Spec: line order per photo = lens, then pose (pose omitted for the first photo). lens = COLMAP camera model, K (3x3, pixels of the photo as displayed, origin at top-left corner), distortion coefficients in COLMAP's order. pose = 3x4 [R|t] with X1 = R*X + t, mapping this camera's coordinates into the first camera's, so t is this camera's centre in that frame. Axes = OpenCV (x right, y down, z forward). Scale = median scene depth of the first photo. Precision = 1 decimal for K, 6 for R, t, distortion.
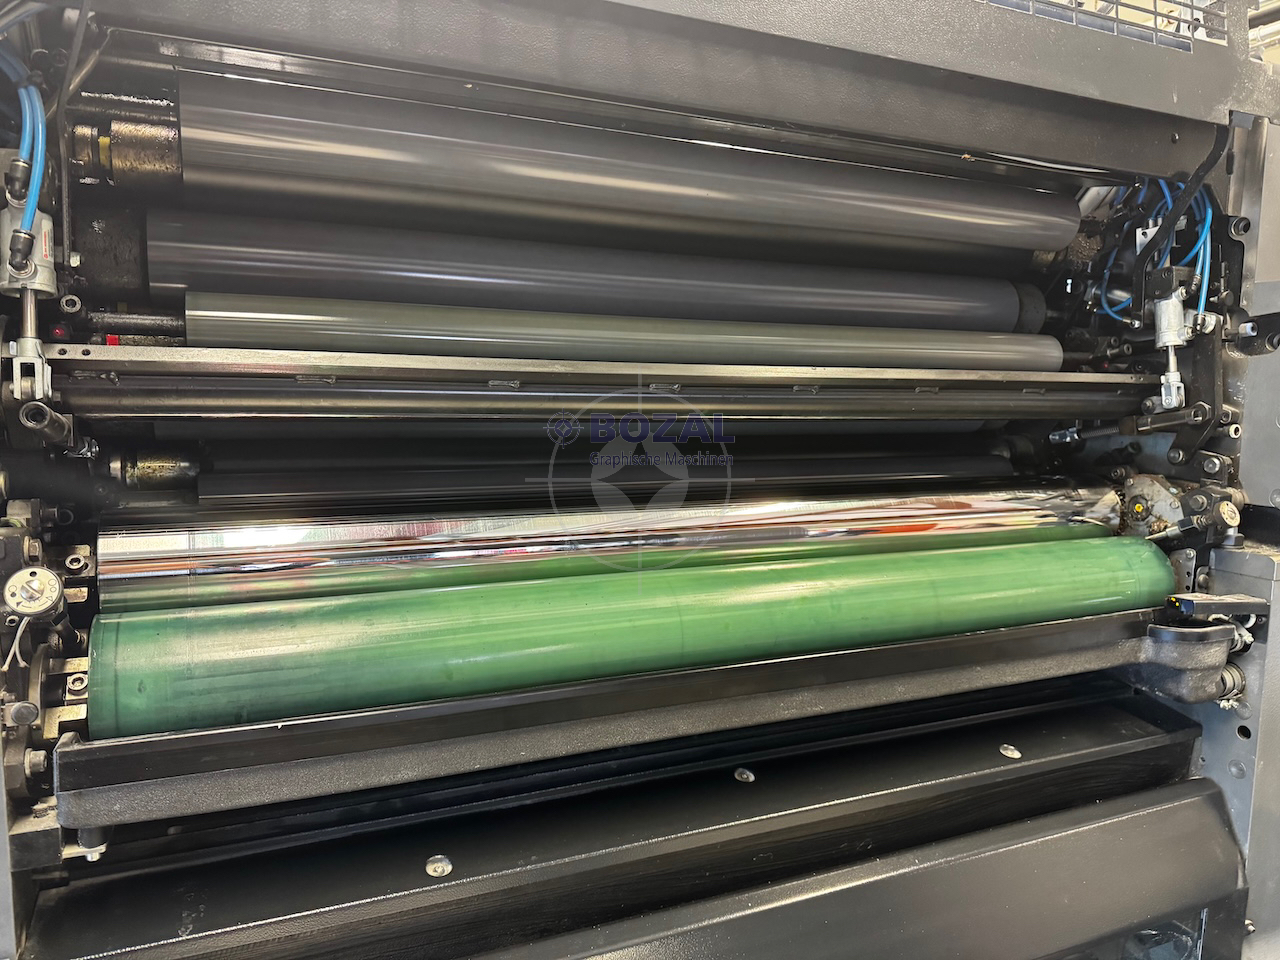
lens RADIAL K [[910.7, 0, 641.5], [0, 910.7, 478.0], [0, 0, 1]] dist [-0.007624, -0.006847]
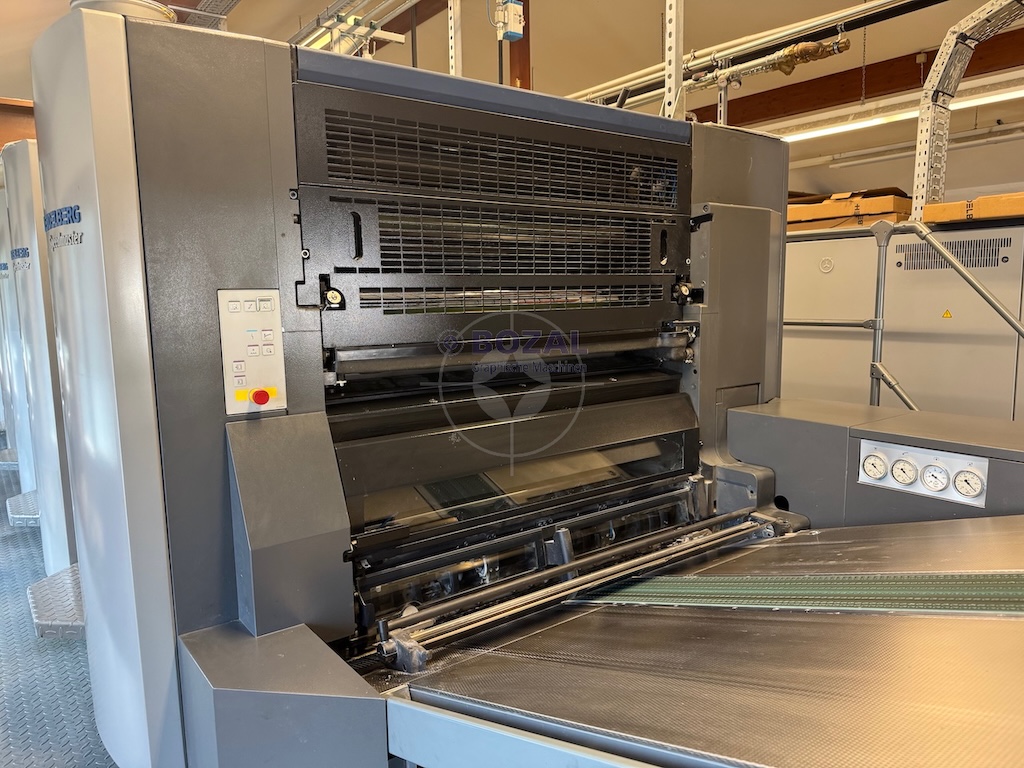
lens RADIAL K [[728.6, 0, 510.9], [0, 728.6, 385.7], [0, 0, 1]] dist [-0.007624, -0.006847]
pose [[0.972335, -0.063957, 0.224665, -0.362402], [0.059076, 0.997850, 0.028385, 0.230414], [-0.225998, -0.014327, 0.974022, -1.001874]]
